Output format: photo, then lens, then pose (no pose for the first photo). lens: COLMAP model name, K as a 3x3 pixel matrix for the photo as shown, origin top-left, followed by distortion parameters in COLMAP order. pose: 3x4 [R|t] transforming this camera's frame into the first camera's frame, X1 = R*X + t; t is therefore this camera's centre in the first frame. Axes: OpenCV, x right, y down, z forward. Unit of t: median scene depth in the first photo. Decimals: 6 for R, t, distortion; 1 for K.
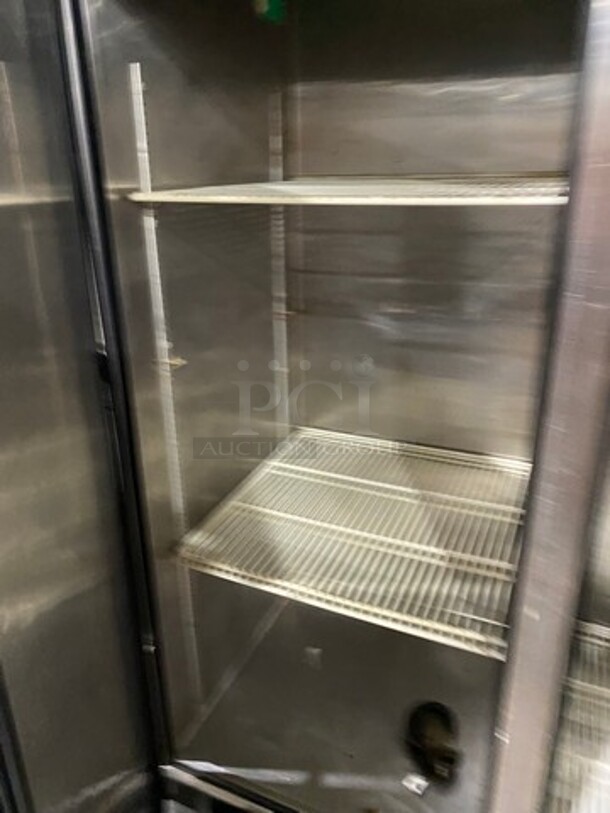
lens RADIAL K [[618.9, 0, 305.0], [0, 618.9, 406.5], [0, 0, 1]] dist [-0.003196, -0.002632]
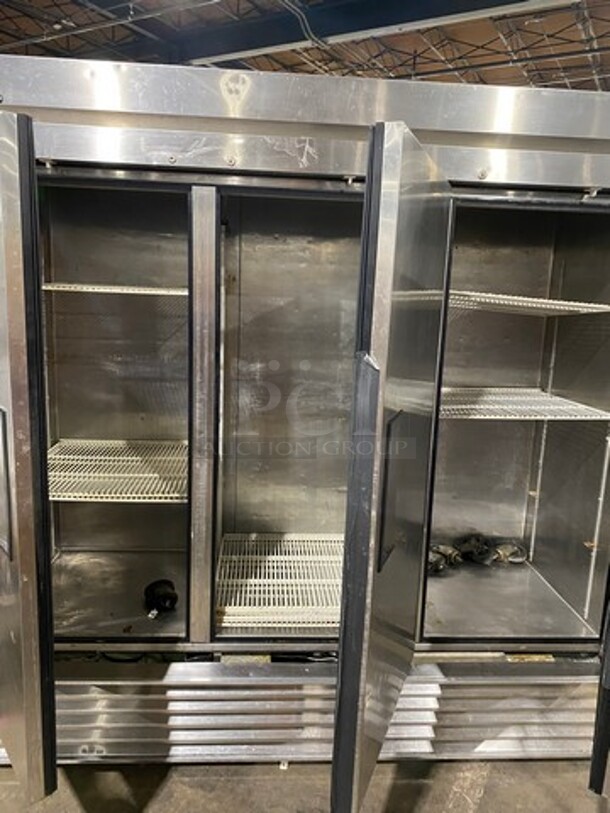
lens RADIAL K [[672.5, 0, 305.0], [0, 672.5, 406.5], [0, 0, 1]] dist [0.000974, -0.001499]
pose [[0.902608, -0.024434, 0.429769, -0.194390], [0.100654, 0.982690, -0.155527, 0.315224], [-0.418529, 0.183638, 0.889444, -0.827239]]
